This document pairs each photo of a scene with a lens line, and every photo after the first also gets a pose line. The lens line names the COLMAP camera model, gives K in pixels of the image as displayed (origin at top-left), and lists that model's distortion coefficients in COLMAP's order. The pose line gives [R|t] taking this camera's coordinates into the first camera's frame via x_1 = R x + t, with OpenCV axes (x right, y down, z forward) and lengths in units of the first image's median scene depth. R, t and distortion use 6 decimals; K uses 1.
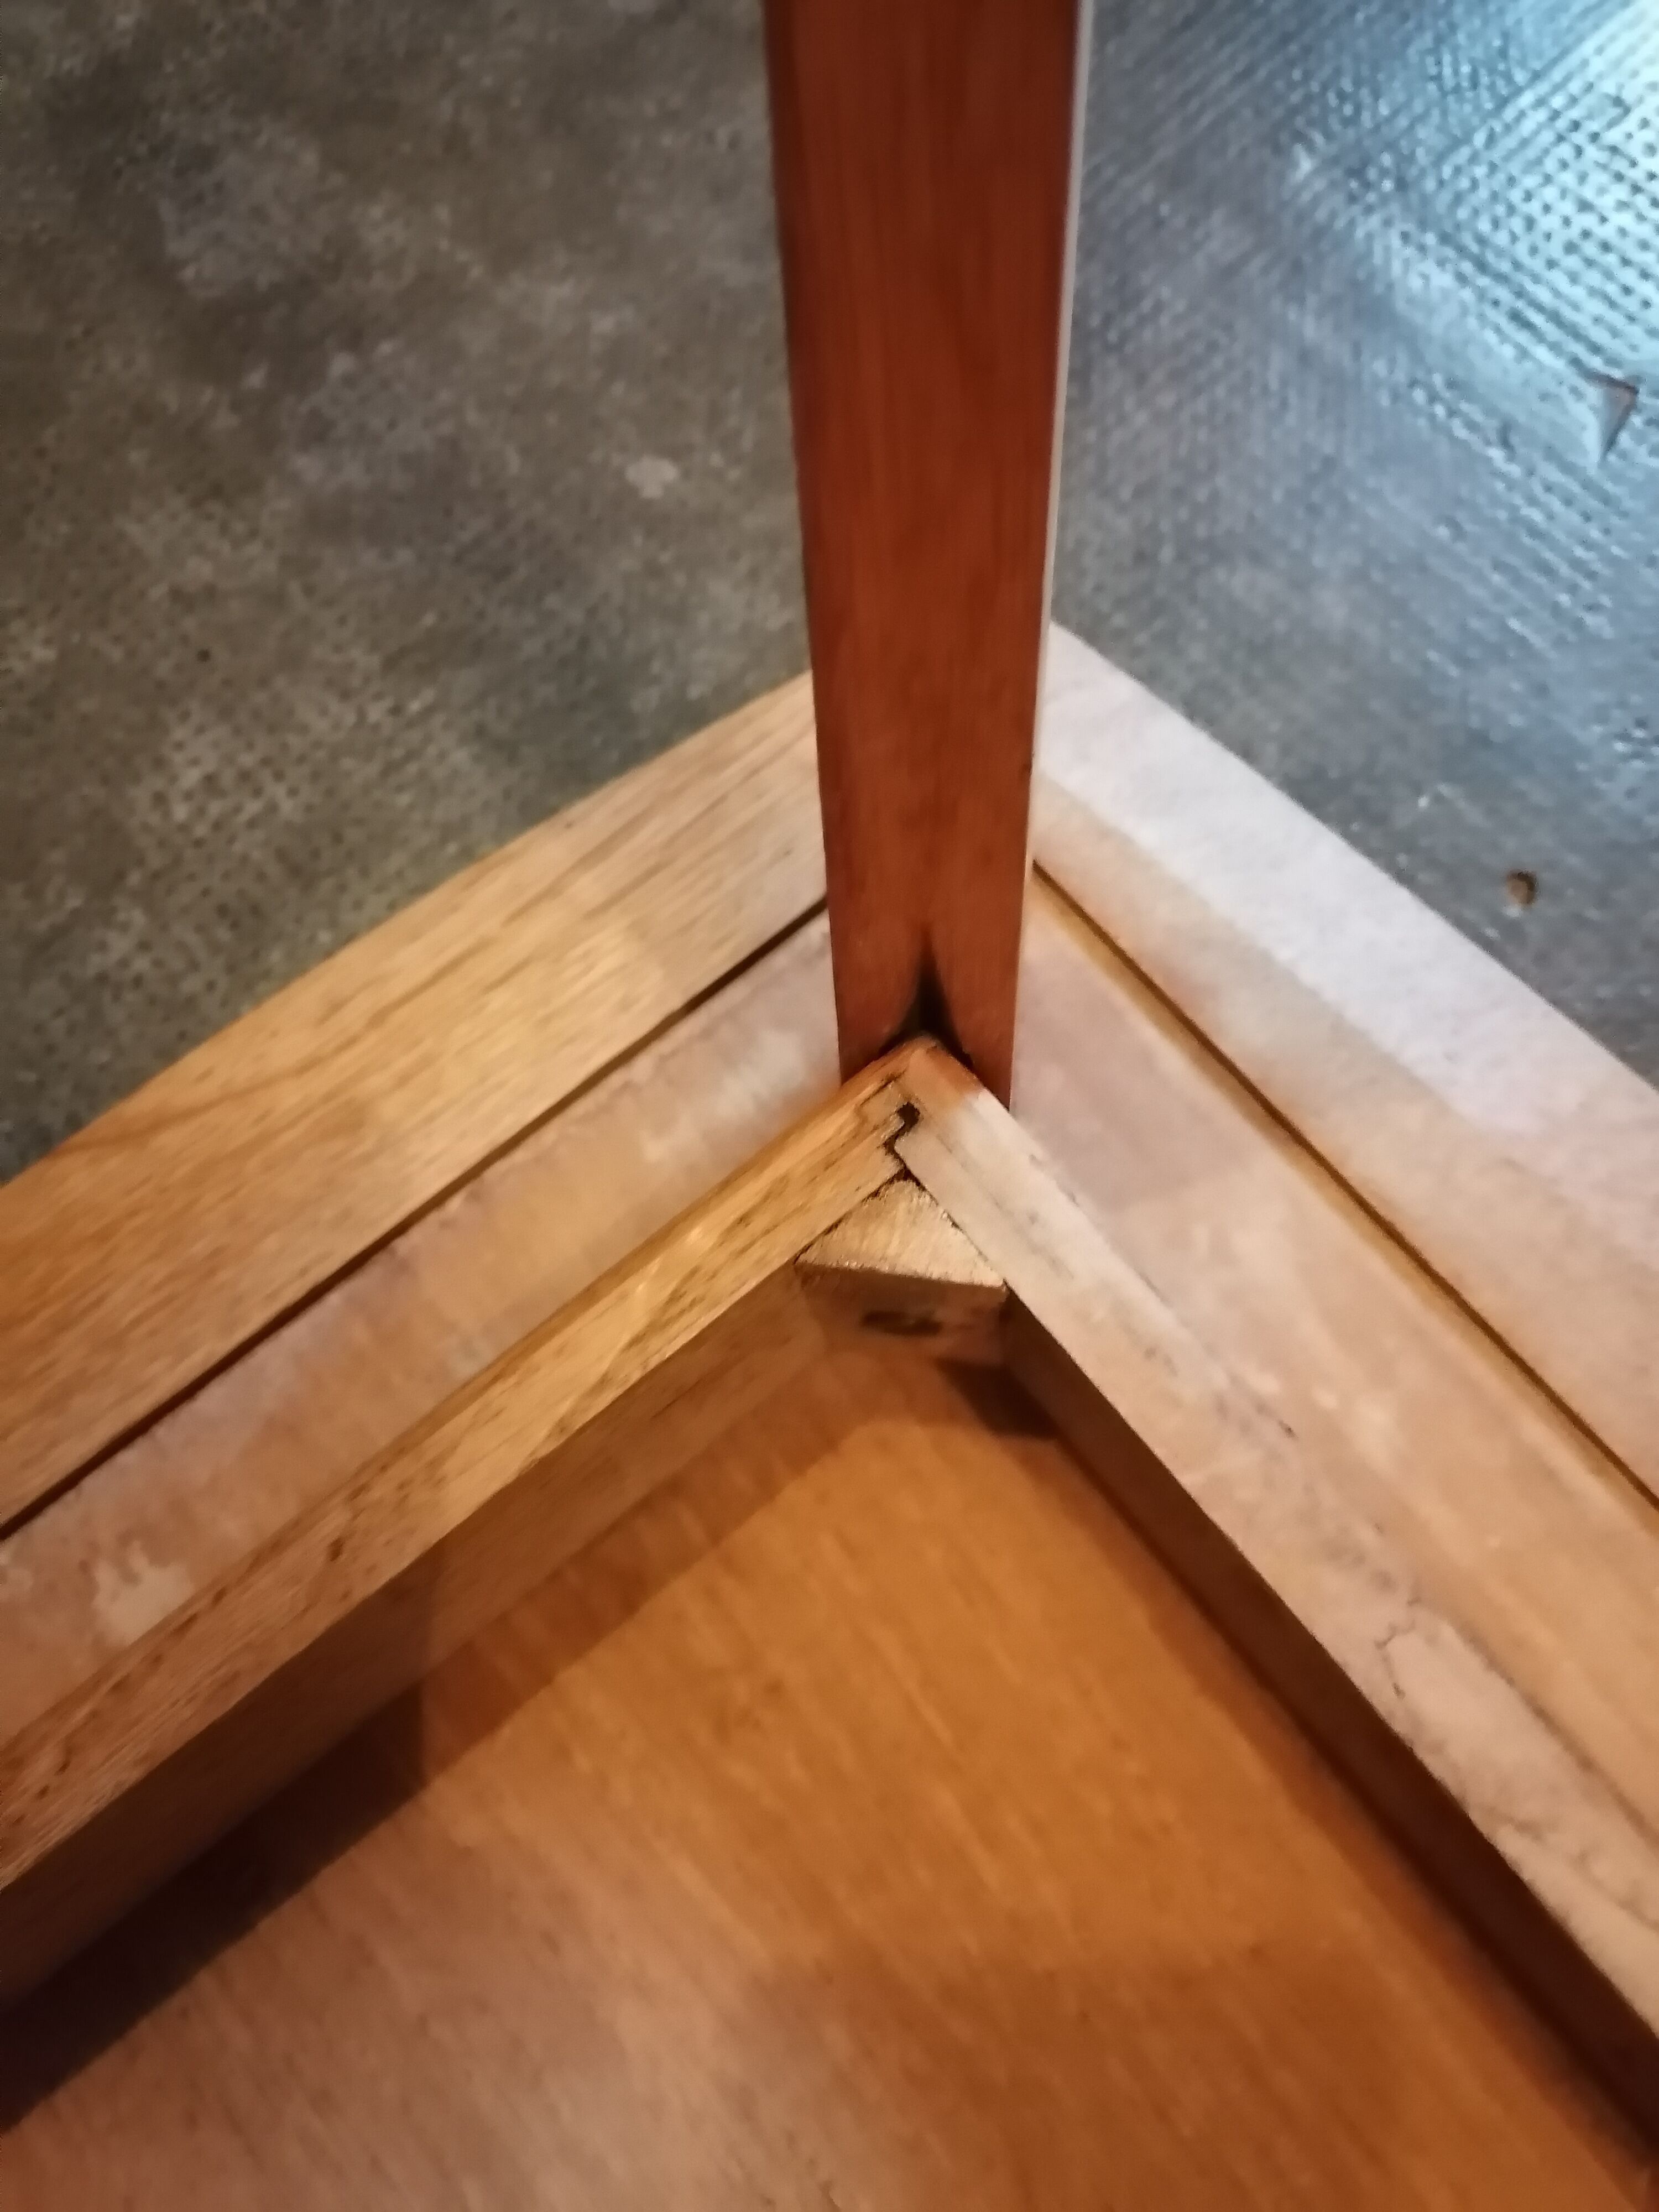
lens RADIAL K [[1624.4, 0, 829.5], [0, 1624.4, 1106.0], [0, 0, 1]] dist [0.029167, -0.010072]
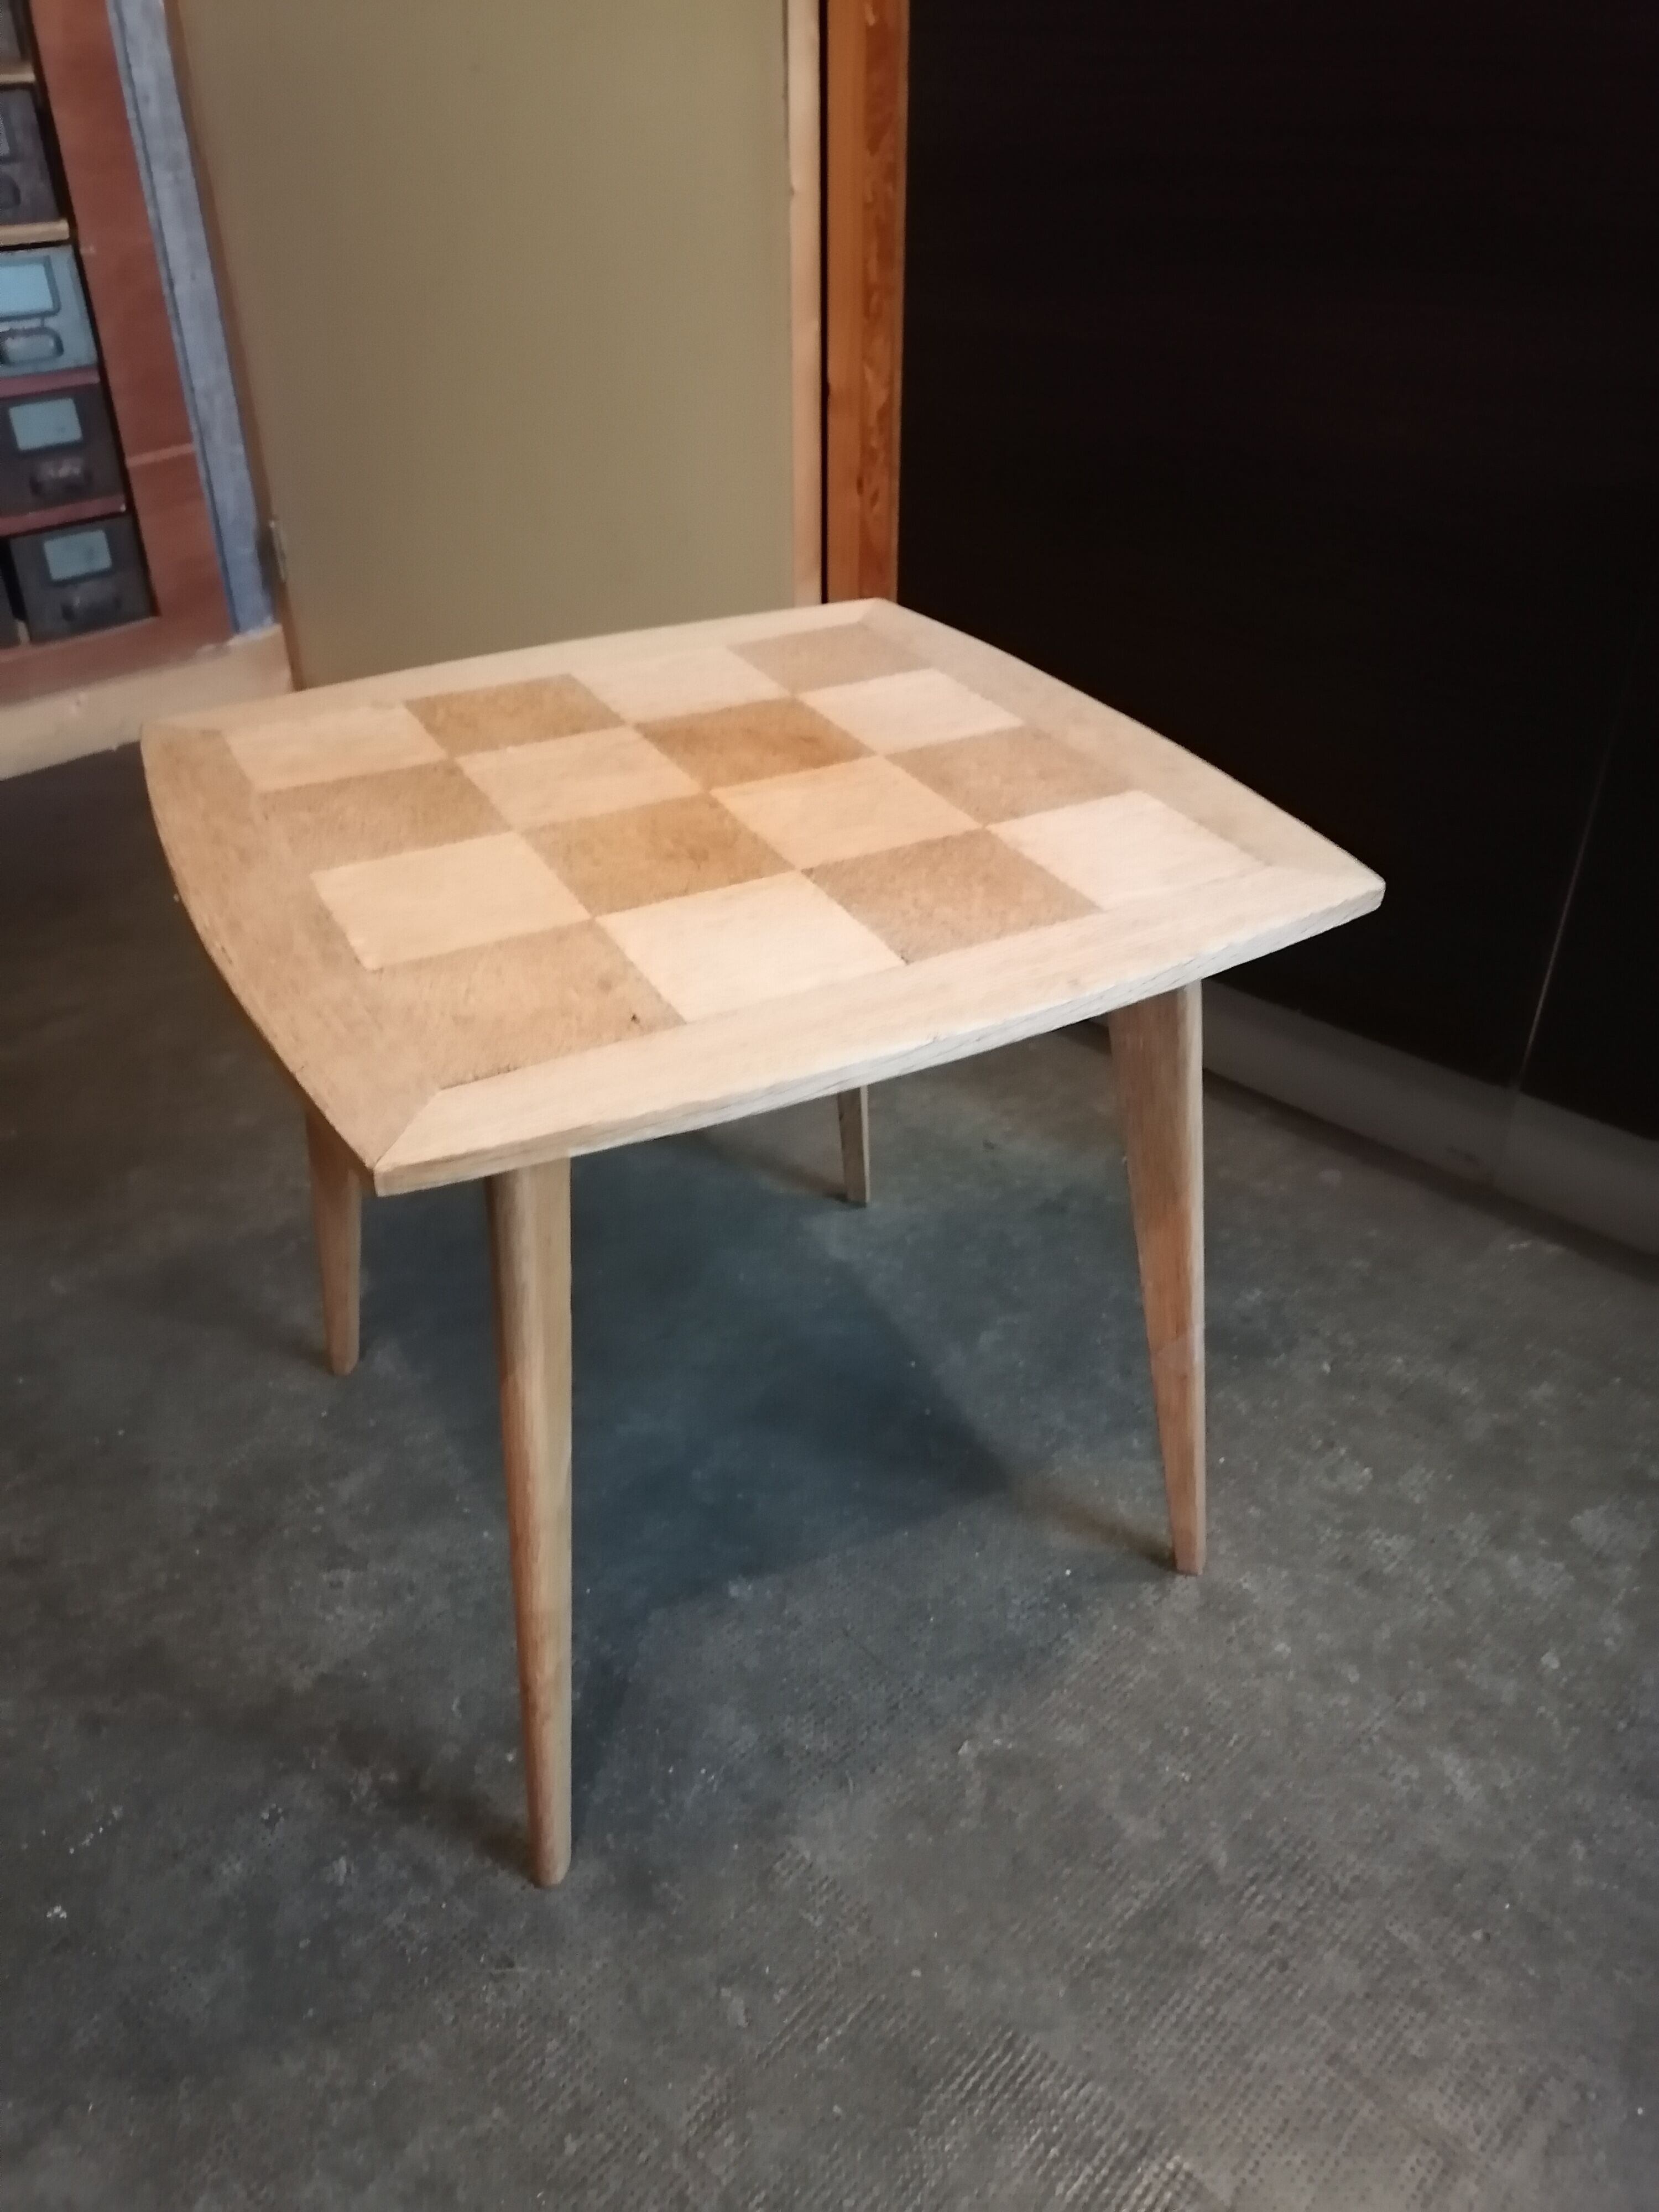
lens RADIAL K [[1702.6, 0, 818.9], [0, 1702.6, 1084.7], [0, 0, 1]] dist [0.028296, 0.002358]
pose [[0.038618, 0.621282, -0.782635, 1.604658], [-0.948552, 0.269109, 0.166823, 0.053937], [0.314258, 0.735928, 0.599710, -1.984731]]
